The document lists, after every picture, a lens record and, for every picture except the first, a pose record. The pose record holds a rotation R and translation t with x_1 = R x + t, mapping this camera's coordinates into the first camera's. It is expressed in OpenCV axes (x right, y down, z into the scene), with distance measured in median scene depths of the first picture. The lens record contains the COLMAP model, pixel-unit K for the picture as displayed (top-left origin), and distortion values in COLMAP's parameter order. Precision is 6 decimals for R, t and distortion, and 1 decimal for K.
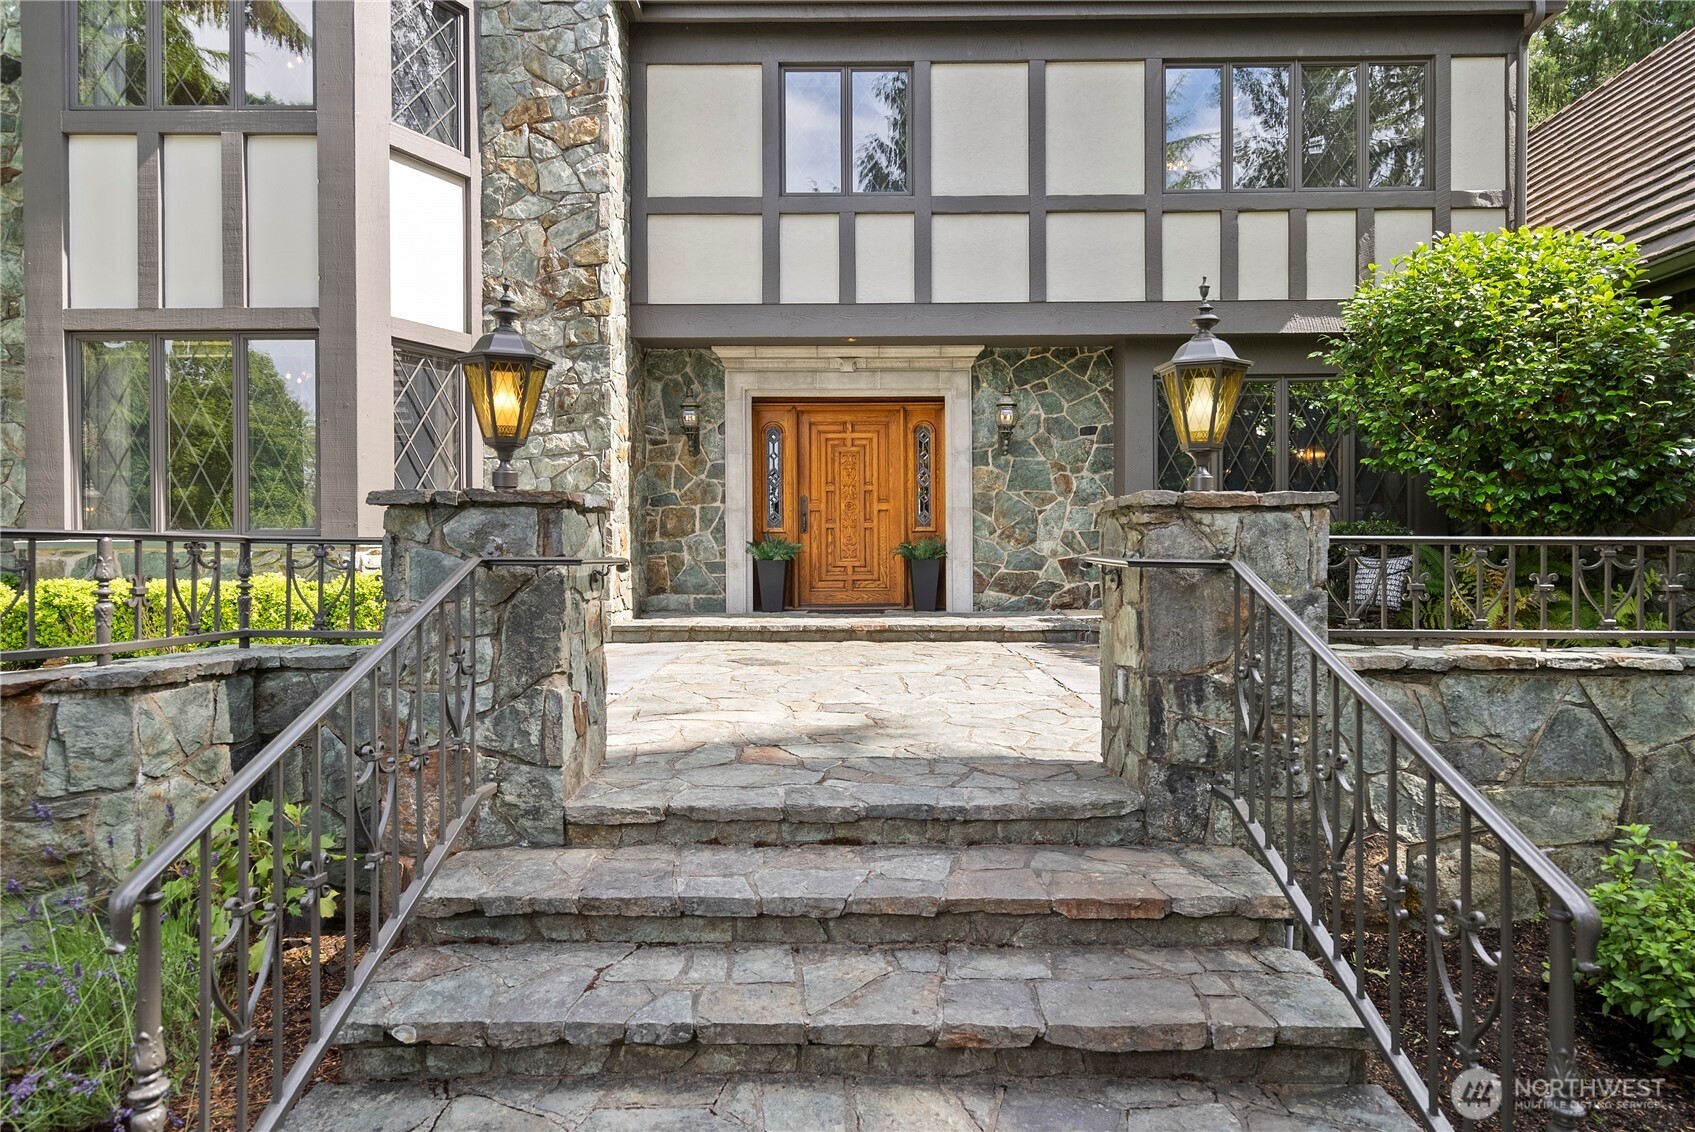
lens RADIAL K [[983.3, 0, 847.4], [0, 983.3, 561.6], [0, 0, 1]] dist [0.001461, 0.000020]
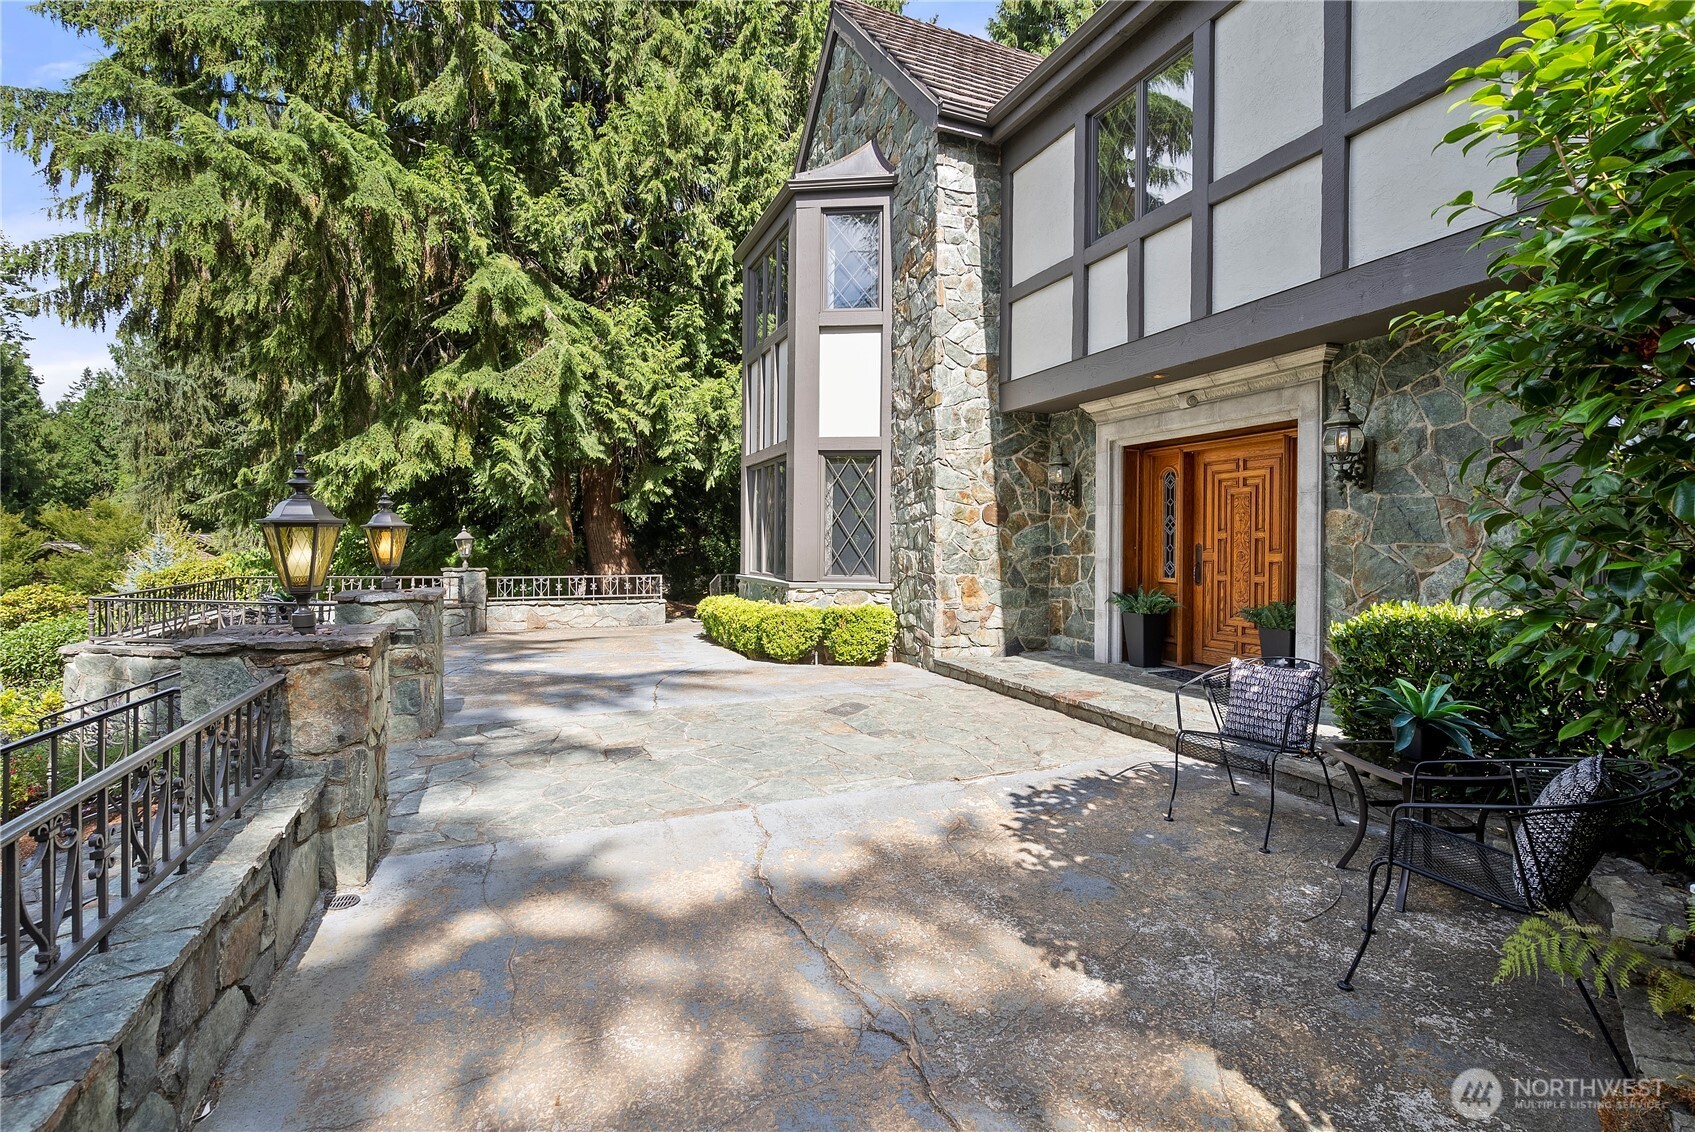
lens RADIAL K [[771.6, 0, 847.0], [0, 771.6, 556.9], [0, 0, 1]] dist [-0.011091, 0.002452]
pose [[0.391020, 0.021740, -0.920125, 0.517625], [-0.018026, 0.999710, 0.015960, -0.064522], [0.920206, 0.010345, 0.391299, 0.447520]]
